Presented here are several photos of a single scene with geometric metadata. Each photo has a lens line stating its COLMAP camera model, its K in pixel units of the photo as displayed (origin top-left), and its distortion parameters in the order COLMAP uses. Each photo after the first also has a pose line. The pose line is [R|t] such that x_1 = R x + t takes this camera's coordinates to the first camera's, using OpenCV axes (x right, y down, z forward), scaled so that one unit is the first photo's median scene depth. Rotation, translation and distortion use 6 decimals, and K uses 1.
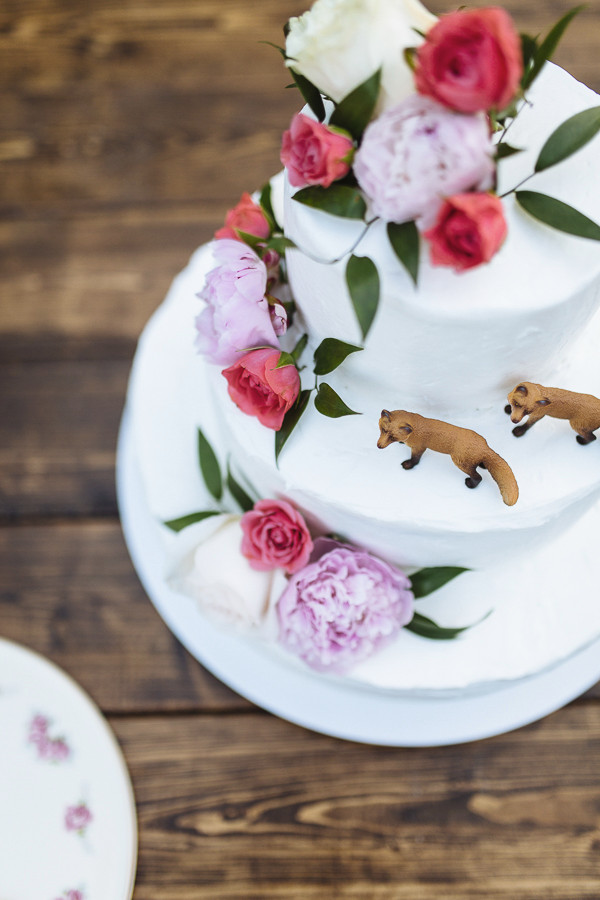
lens RADIAL K [[876.7, 0, 300.0], [0, 876.7, 450.0], [0, 0, 1]] dist [-0.006627, -0.003738]
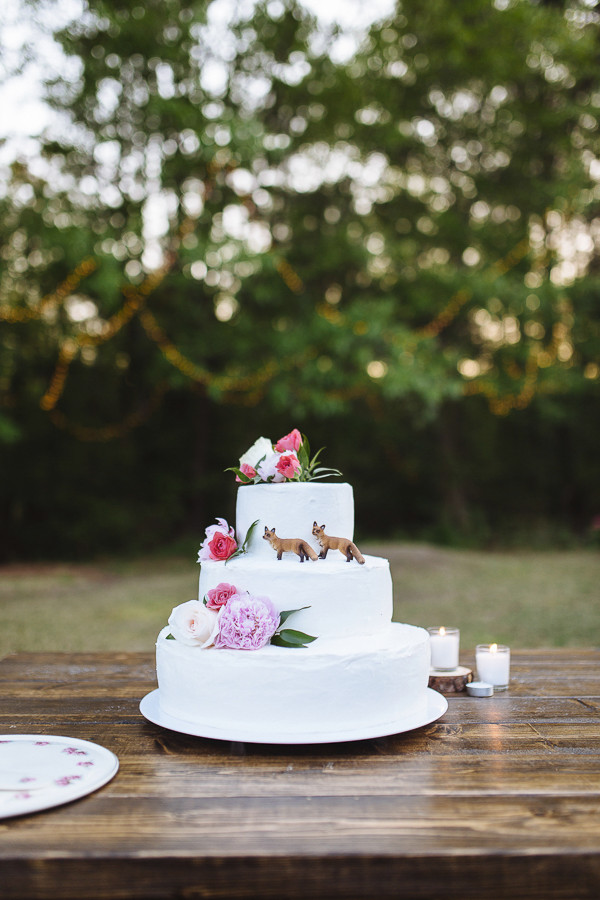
lens RADIAL K [[876.7, 0, 300.0], [0, 876.7, 450.0], [0, 0, 1]] dist [-0.006627, -0.003738]
pose [[0.999766, 0.004732, -0.021104, 0.226154], [-0.021442, 0.344420, -0.938571, 2.136249], [0.002827, 0.938804, 0.344441, -0.166503]]
